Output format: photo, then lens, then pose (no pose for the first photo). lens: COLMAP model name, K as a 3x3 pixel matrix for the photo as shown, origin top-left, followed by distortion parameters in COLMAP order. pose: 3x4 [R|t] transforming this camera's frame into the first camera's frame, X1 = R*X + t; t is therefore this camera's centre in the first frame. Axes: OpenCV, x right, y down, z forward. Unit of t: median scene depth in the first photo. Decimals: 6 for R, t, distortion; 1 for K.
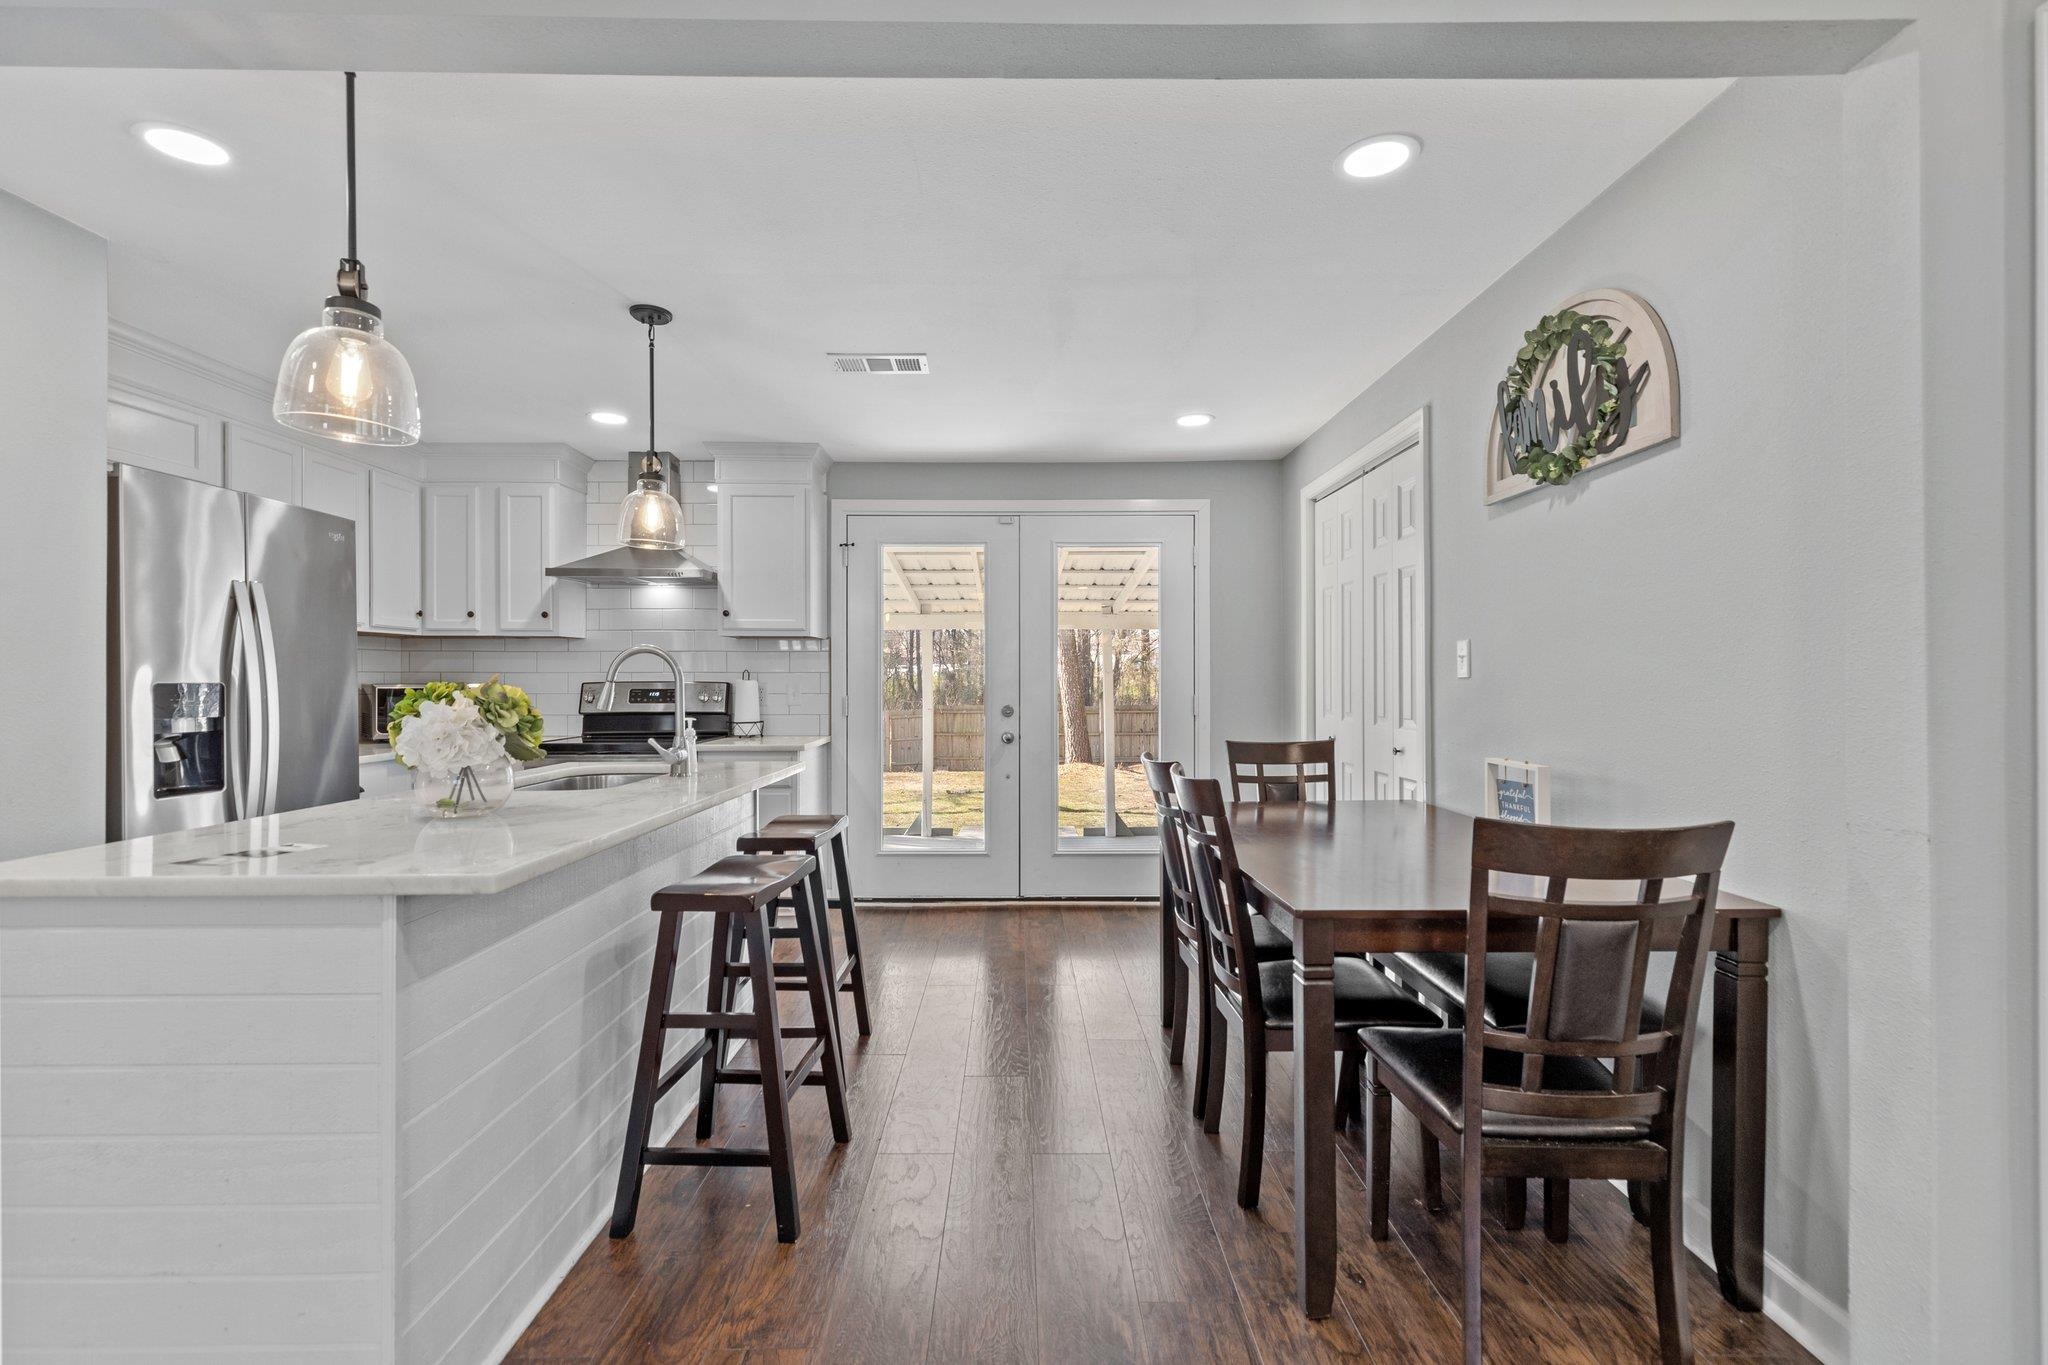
lens RADIAL K [[925.7, 0, 1029.2], [0, 925.7, 676.7], [0, 0, 1]] dist [0.000064, 0.000526]
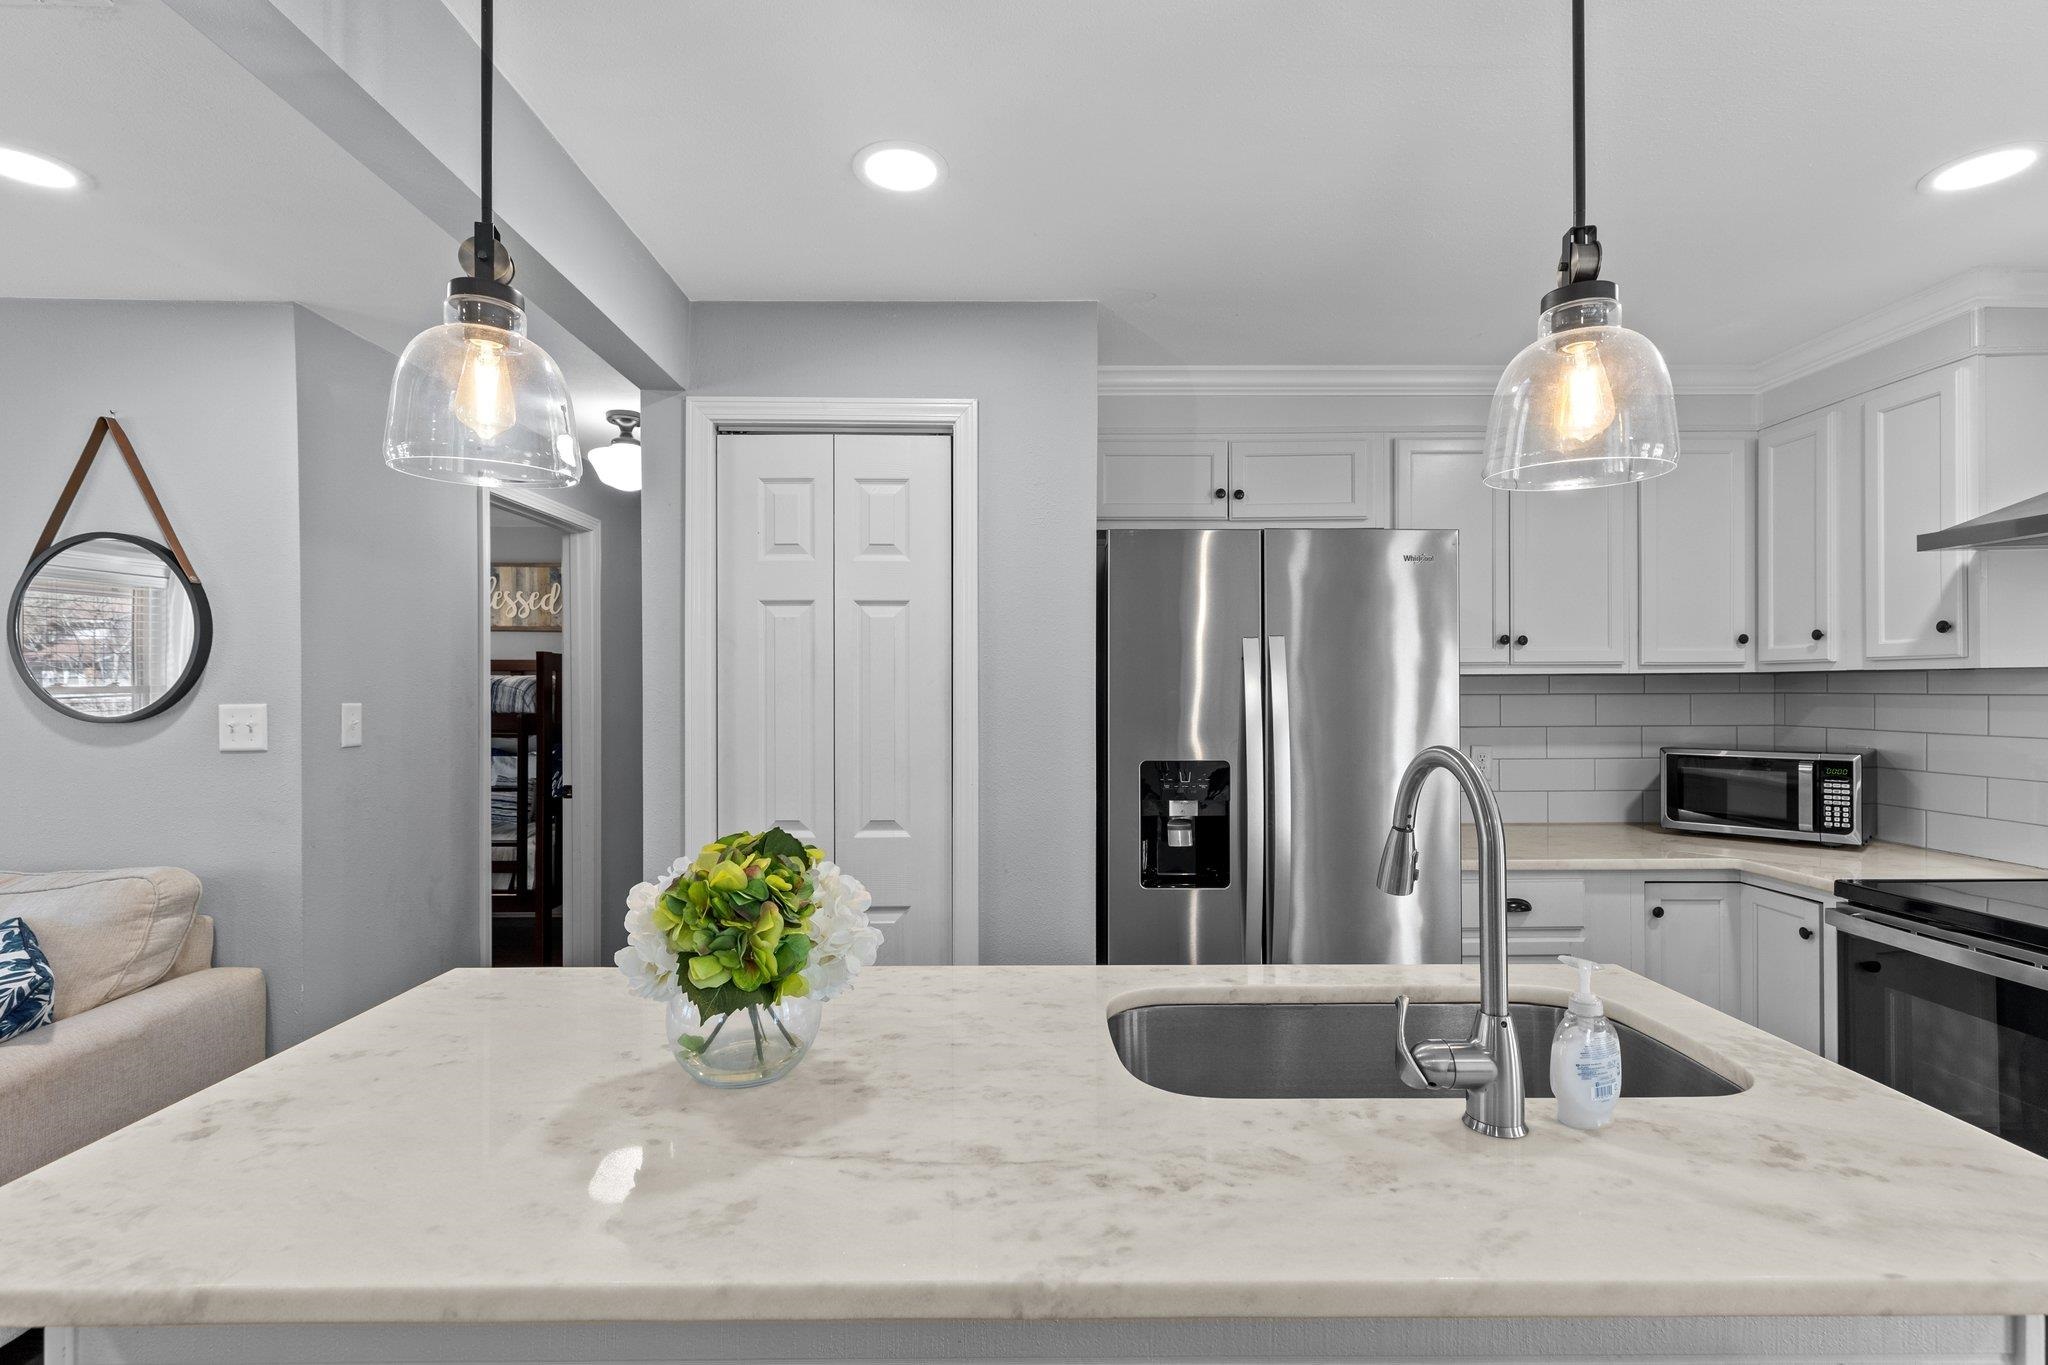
lens RADIAL K [[925.7, 0, 1022.5], [0, 925.7, 692.6], [0, 0, 1]] dist [0.000064, 0.000526]
pose [[-0.008618, 0.001926, -0.999961, -0.015381], [0.008391, 0.999963, 0.001853, -0.036408], [0.999928, -0.008375, -0.008634, 0.507202]]
